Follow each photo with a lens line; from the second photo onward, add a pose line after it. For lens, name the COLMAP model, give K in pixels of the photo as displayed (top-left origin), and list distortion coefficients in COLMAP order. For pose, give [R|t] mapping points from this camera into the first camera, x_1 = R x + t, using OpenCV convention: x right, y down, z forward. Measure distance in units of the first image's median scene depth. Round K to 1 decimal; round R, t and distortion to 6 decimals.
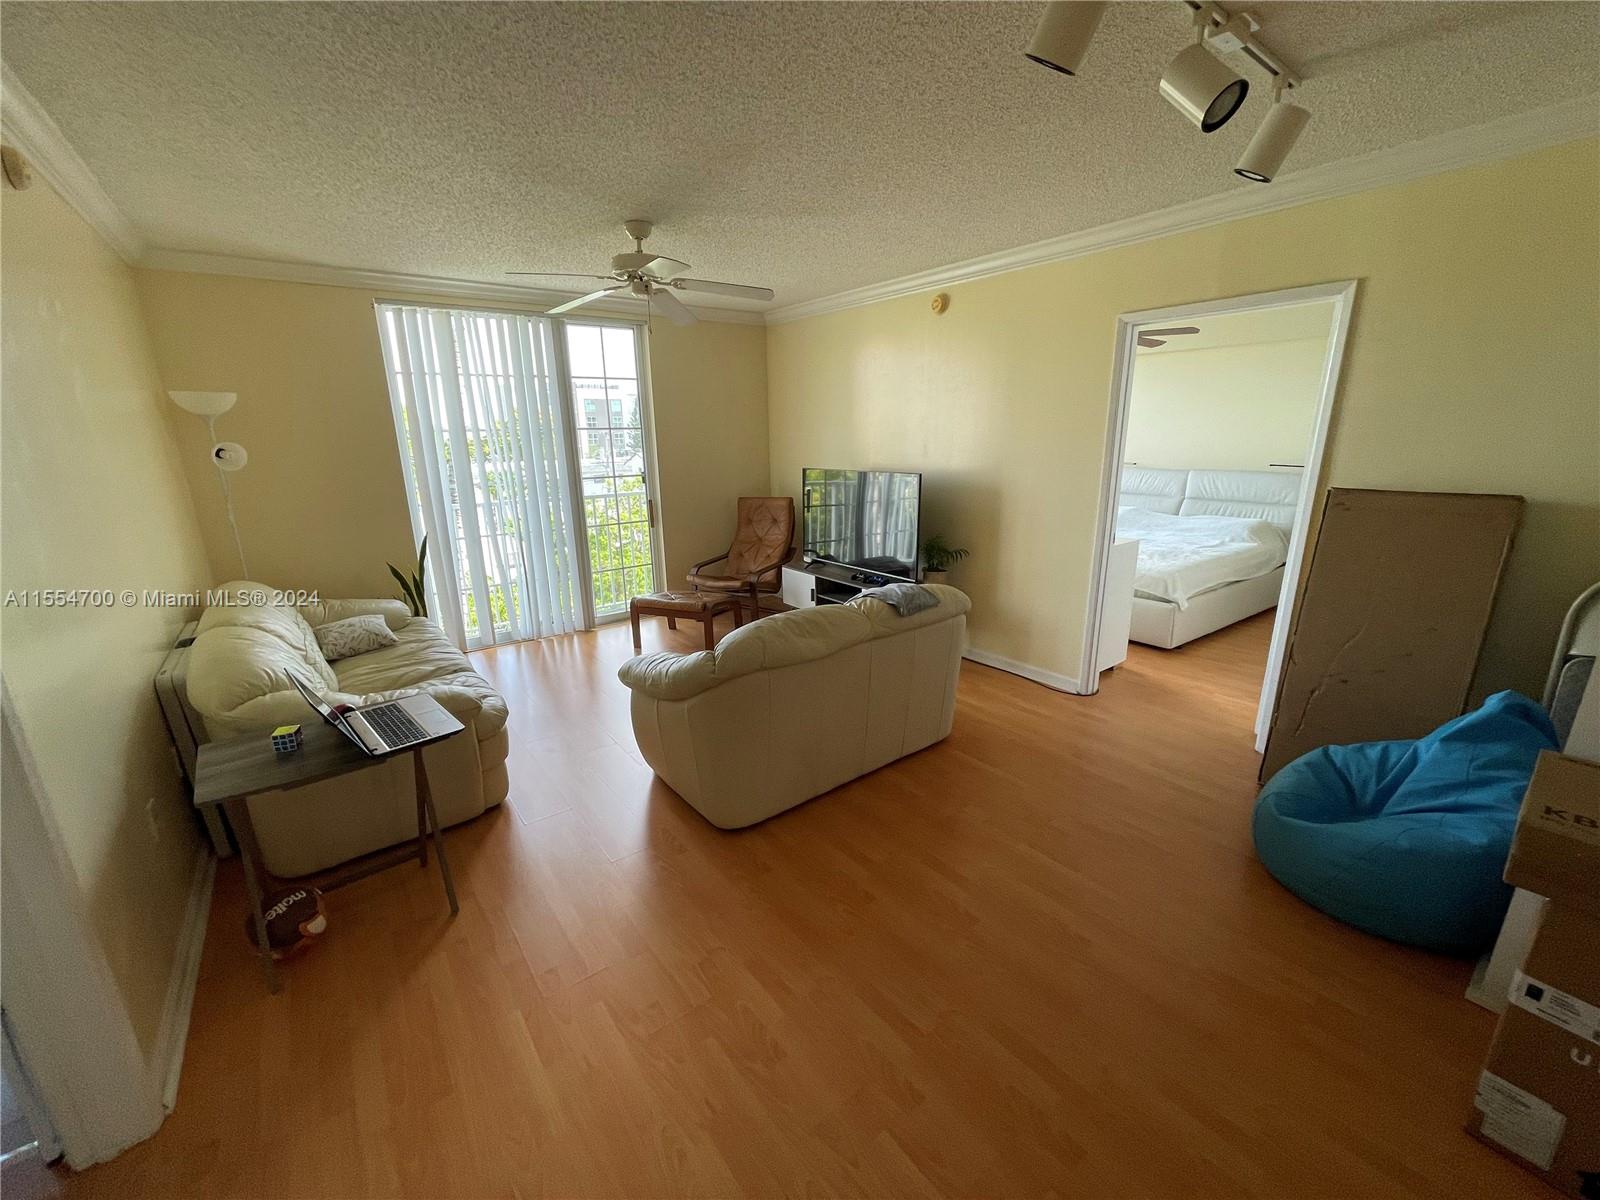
lens RADIAL K [[647.0, 0, 799.6], [0, 647.0, 599.9], [0, 0, 1]] dist [-0.000164, 0.002975]
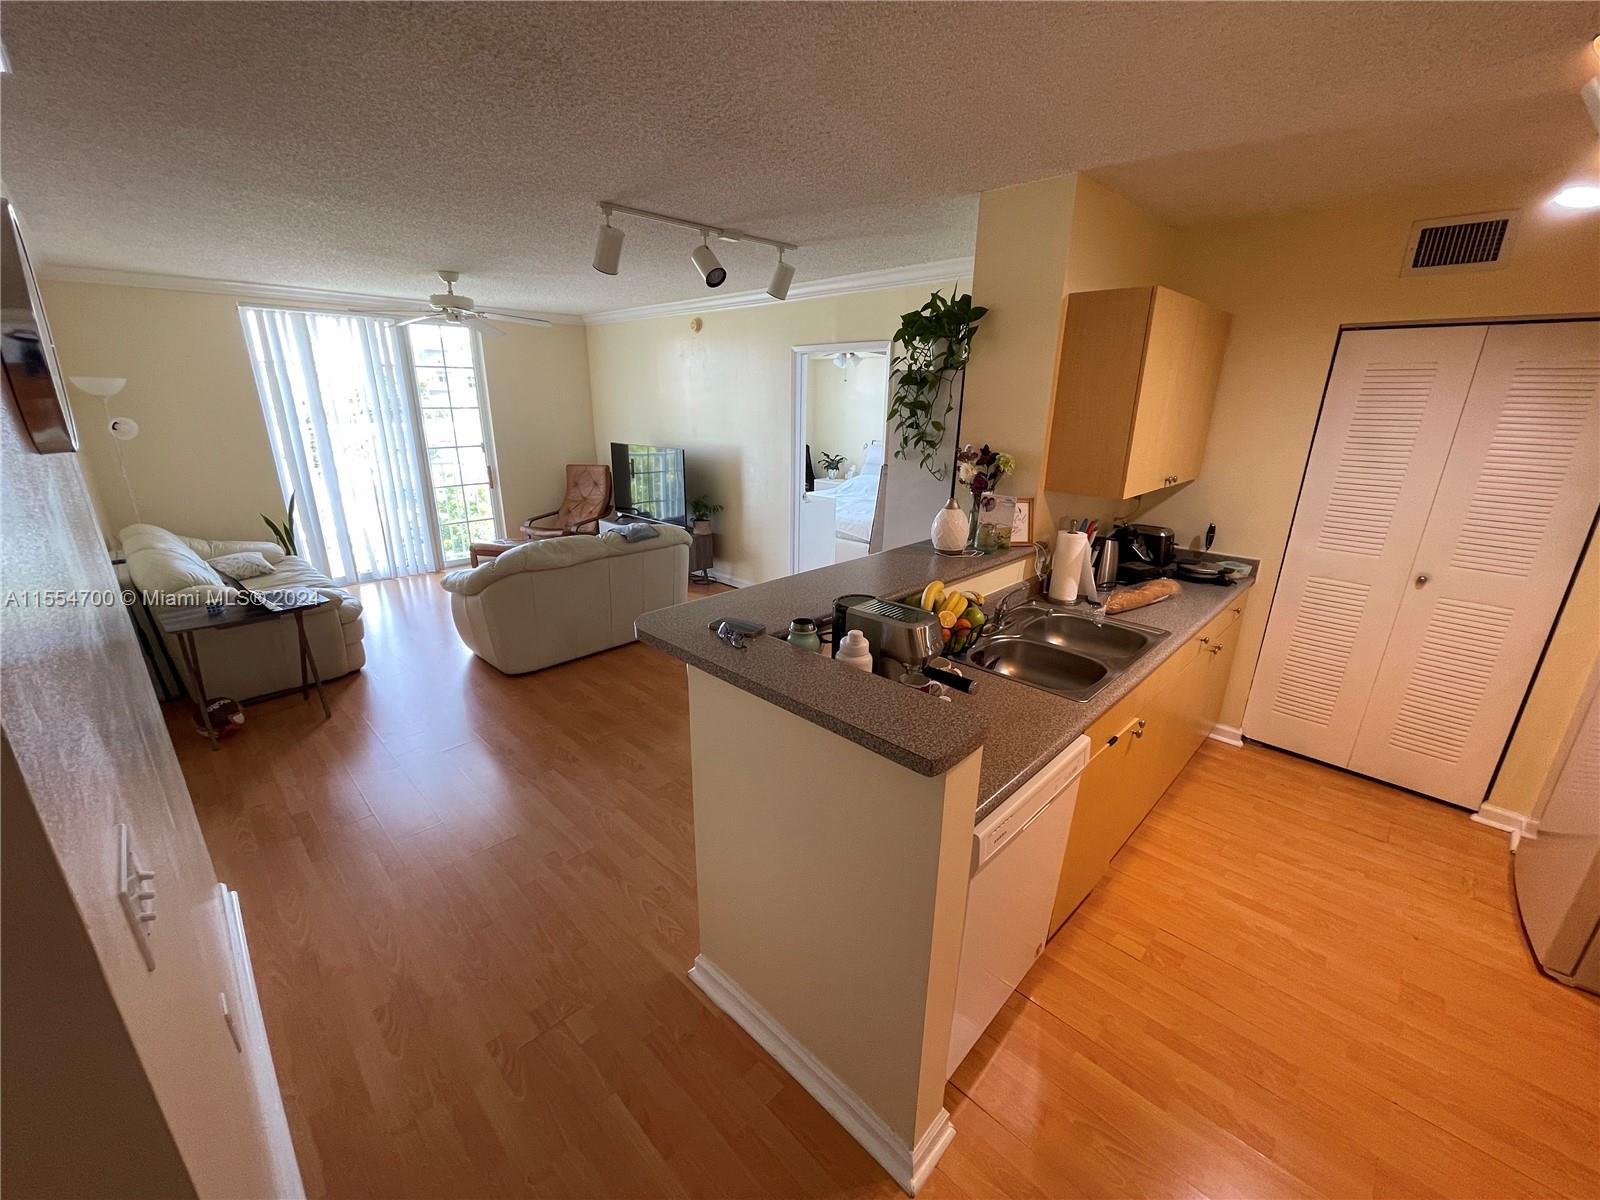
lens RADIAL K [[647.0, 0, 799.7], [0, 647.0, 601.1], [0, 0, 1]] dist [-0.000164, 0.002975]
pose [[0.989579, -0.018880, 0.142746, 0.239742], [0.011850, 0.998682, 0.049940, 0.066151], [-0.143501, -0.047728, 0.988499, -0.444494]]
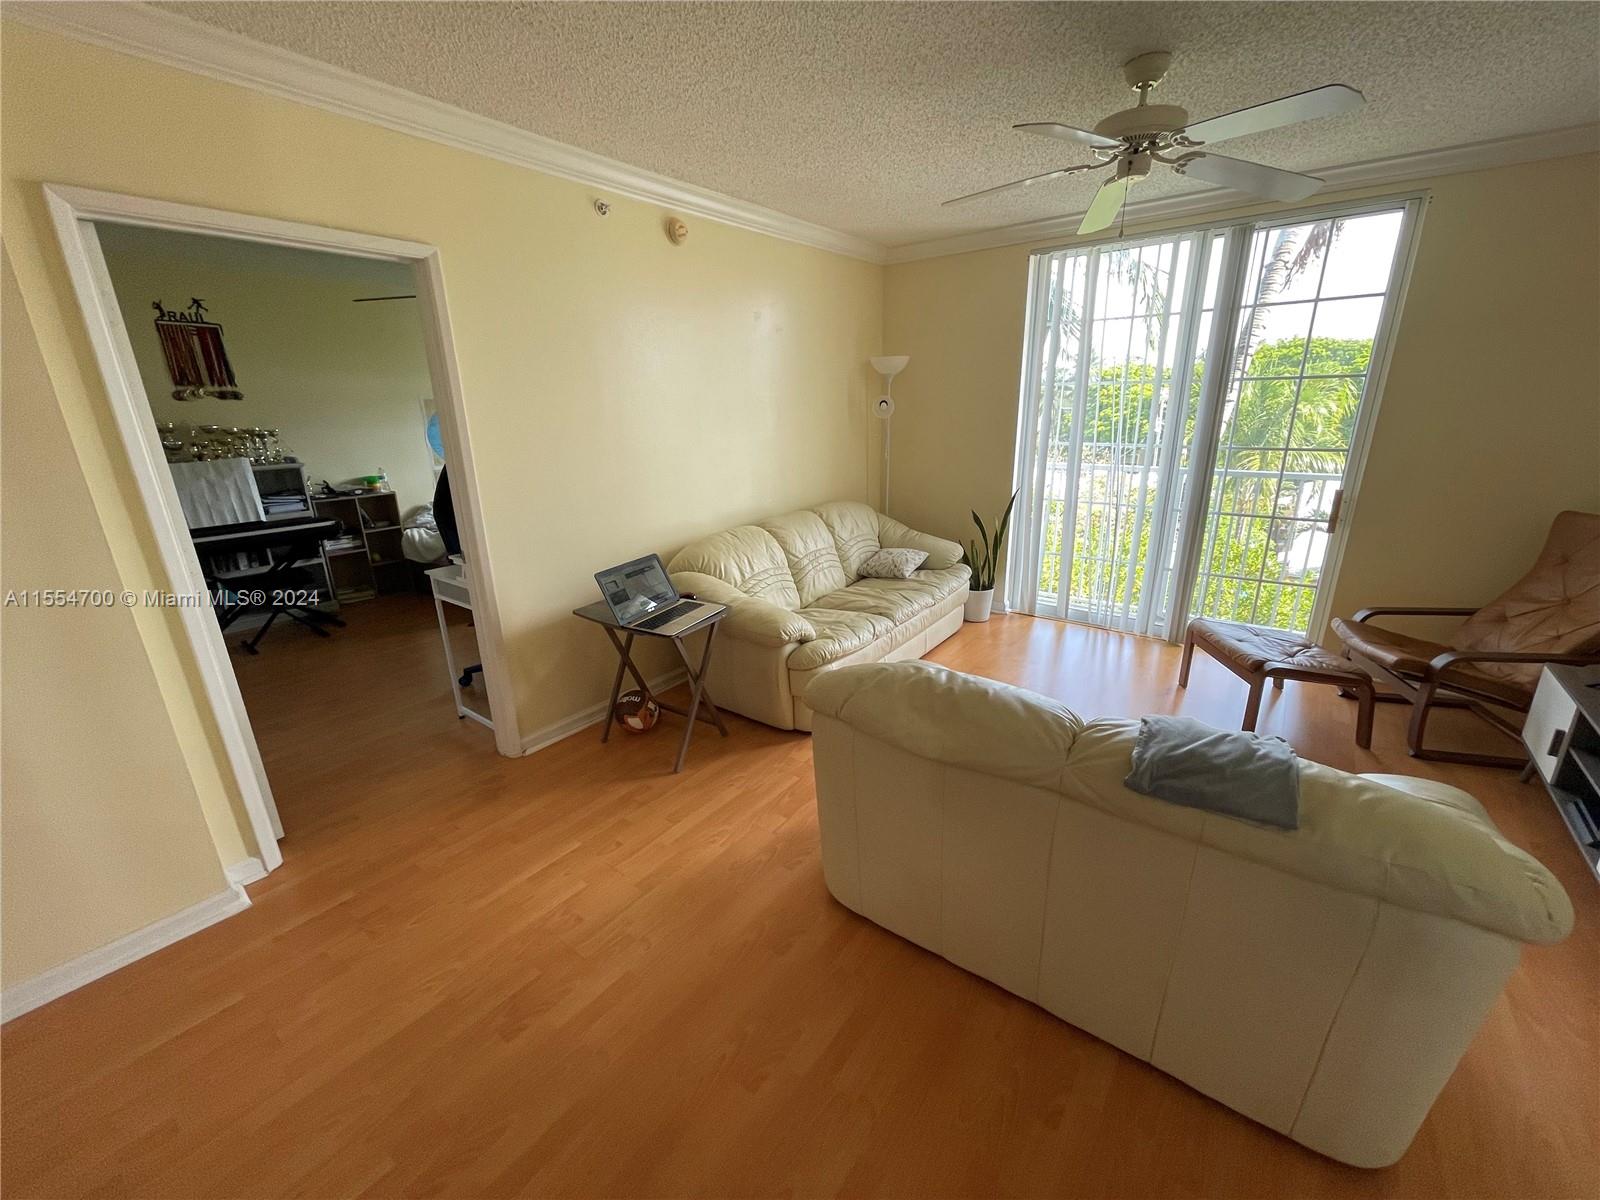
lens RADIAL K [[647.0, 0, 802.1], [0, 647.0, 601.2], [0, 0, 1]] dist [-0.000164, 0.002975]
pose [[0.266755, 0.294736, -0.917591, 0.335678], [-0.233236, 0.943532, 0.235263, -0.107055], [0.935116, 0.151258, 0.320435, 0.430705]]
